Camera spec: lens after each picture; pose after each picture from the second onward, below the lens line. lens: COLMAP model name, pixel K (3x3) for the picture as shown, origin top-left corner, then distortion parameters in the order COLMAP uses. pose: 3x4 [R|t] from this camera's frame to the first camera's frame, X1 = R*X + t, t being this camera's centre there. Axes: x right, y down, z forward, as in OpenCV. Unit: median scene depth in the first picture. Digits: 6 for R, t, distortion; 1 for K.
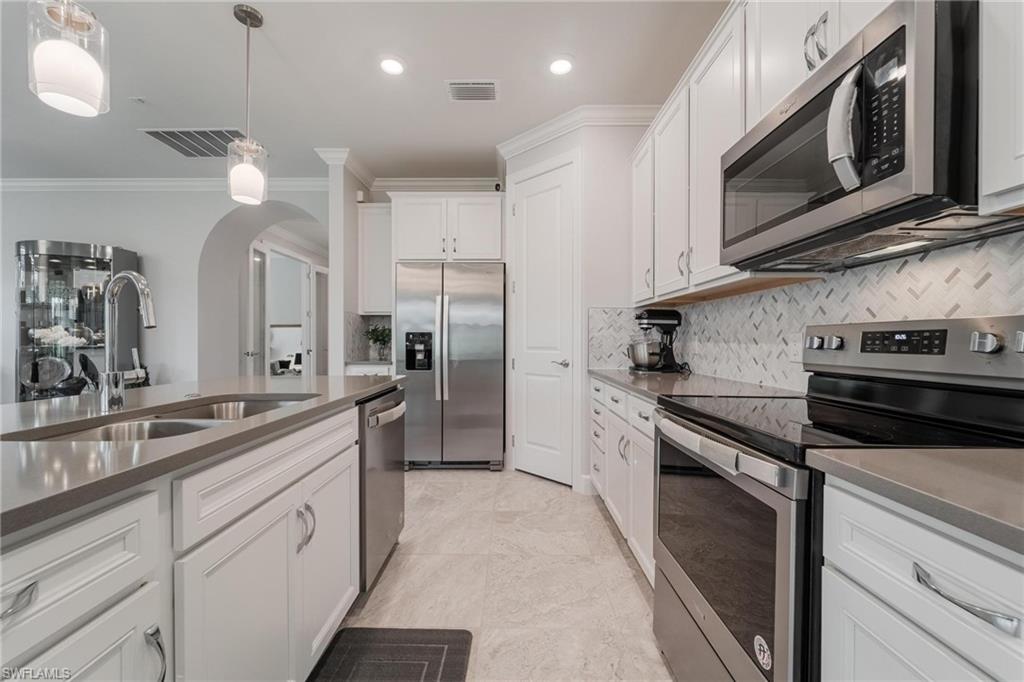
lens RADIAL K [[409.8, 0, 509.8], [0, 409.8, 343.1], [0, 0, 1]] dist [-0.001028, -0.000529]
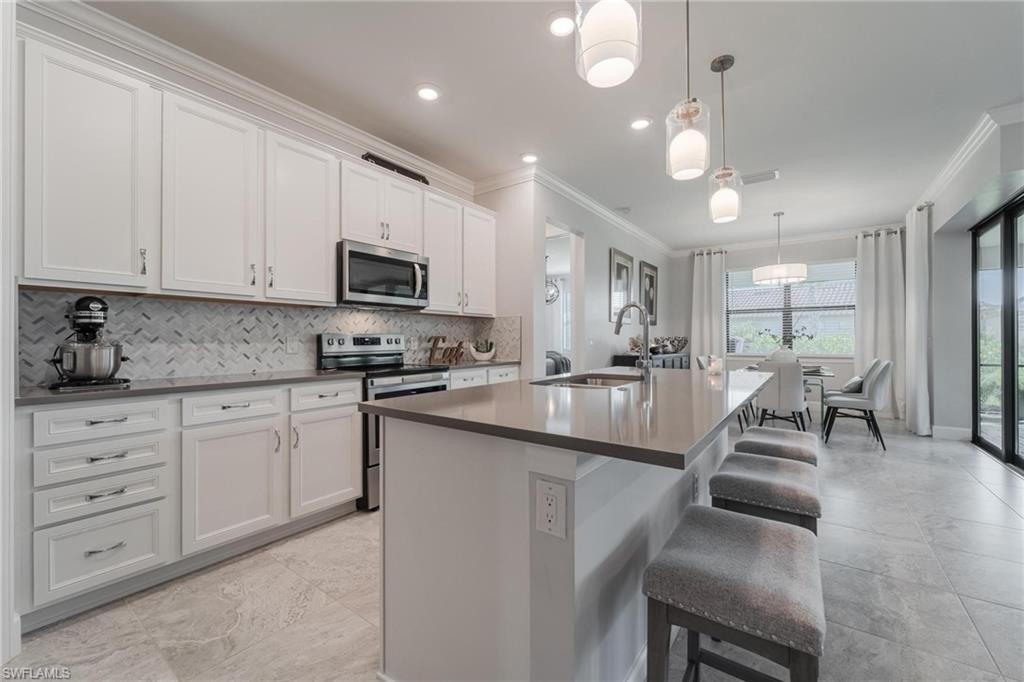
lens RADIAL K [[409.8, 0, 511.9], [0, 409.8, 338.5], [0, 0, 1]] dist [-0.001028, -0.000529]
pose [[-0.807507, -0.002534, 0.589853, -0.903188], [0.001908, 0.999974, 0.006908, -0.022195], [-0.589855, 0.006704, -0.807481, 1.588826]]
